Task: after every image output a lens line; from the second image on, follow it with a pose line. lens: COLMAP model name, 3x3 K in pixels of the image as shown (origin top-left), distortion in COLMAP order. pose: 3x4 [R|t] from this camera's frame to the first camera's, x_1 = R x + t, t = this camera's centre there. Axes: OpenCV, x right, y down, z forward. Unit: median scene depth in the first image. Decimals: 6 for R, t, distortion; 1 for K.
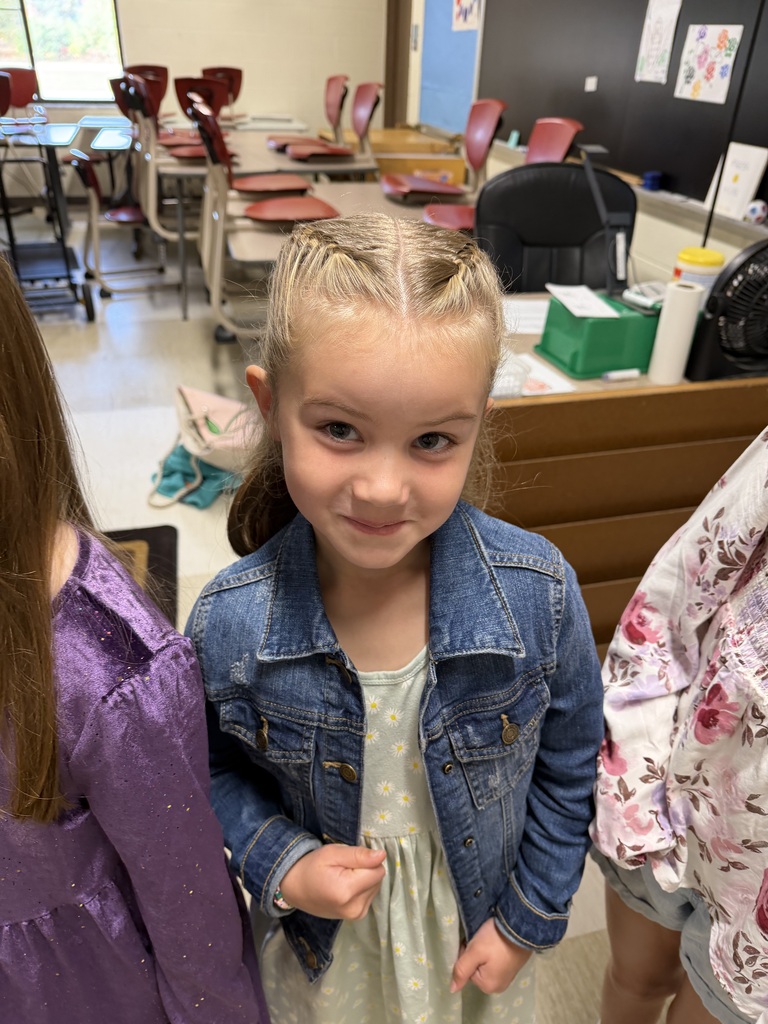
lens RADIAL K [[755.3, 0, 387.2], [0, 755.3, 486.2], [0, 0, 1]] dist [0.002995, -0.001579]
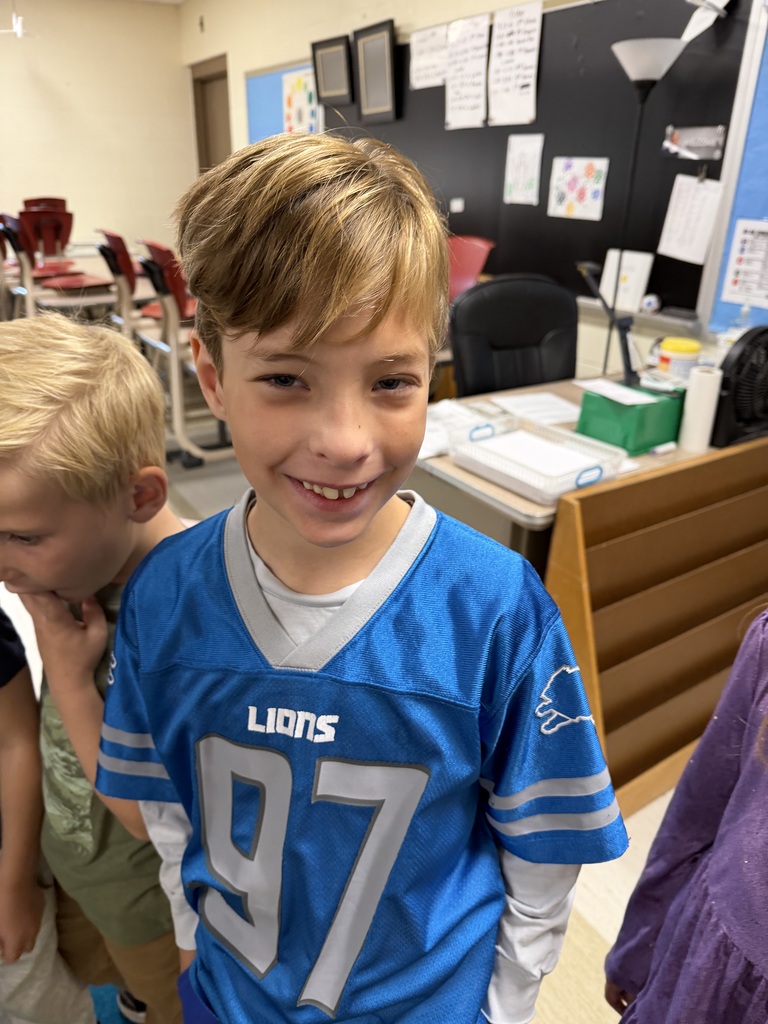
lens RADIAL K [[730.8, 0, 384.0], [0, 730.8, 512.0], [0, 0, 1]] dist [-0.018377, 0.002630]
pose [[0.946761, -0.149072, 0.285345, -0.283501], [0.172354, 0.983317, -0.058150, -0.036658], [-0.271916, 0.104235, 0.956659, 0.025470]]
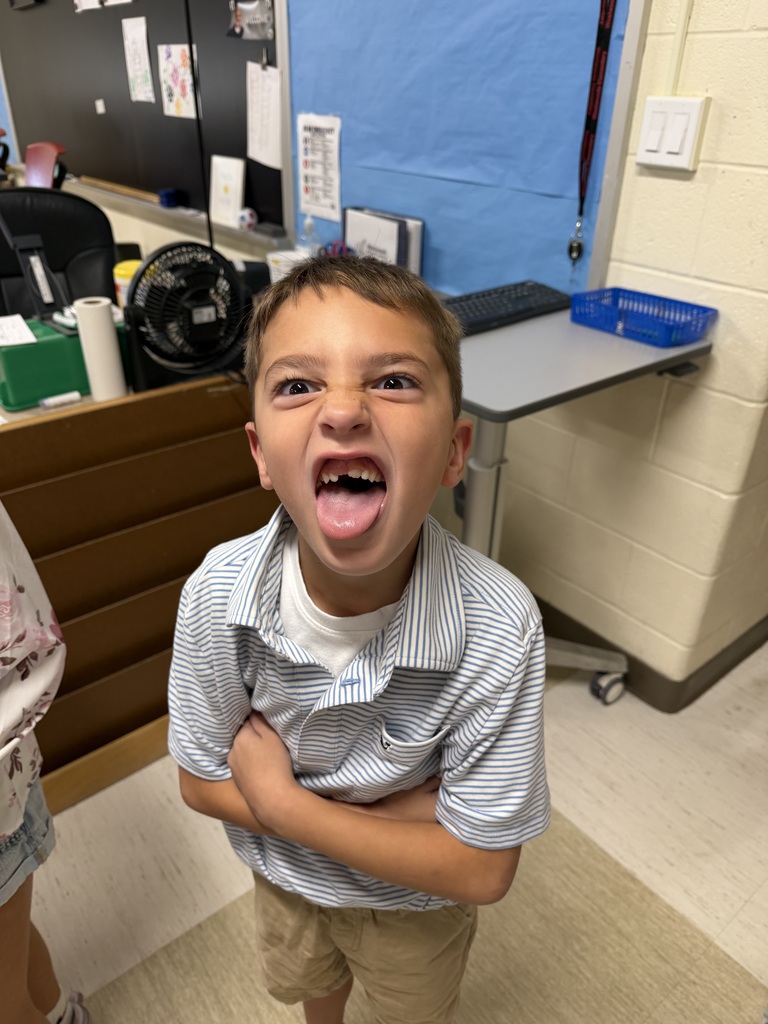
lens RADIAL K [[730.8, 0, 384.0], [0, 730.8, 512.0], [0, 0, 1]] dist [-0.018377, 0.002630]
pose [[0.911648, -0.227671, 0.342146, 0.207061], [0.221327, 0.973471, 0.058042, 0.020354], [-0.346284, 0.022812, 0.937852, -0.017237]]
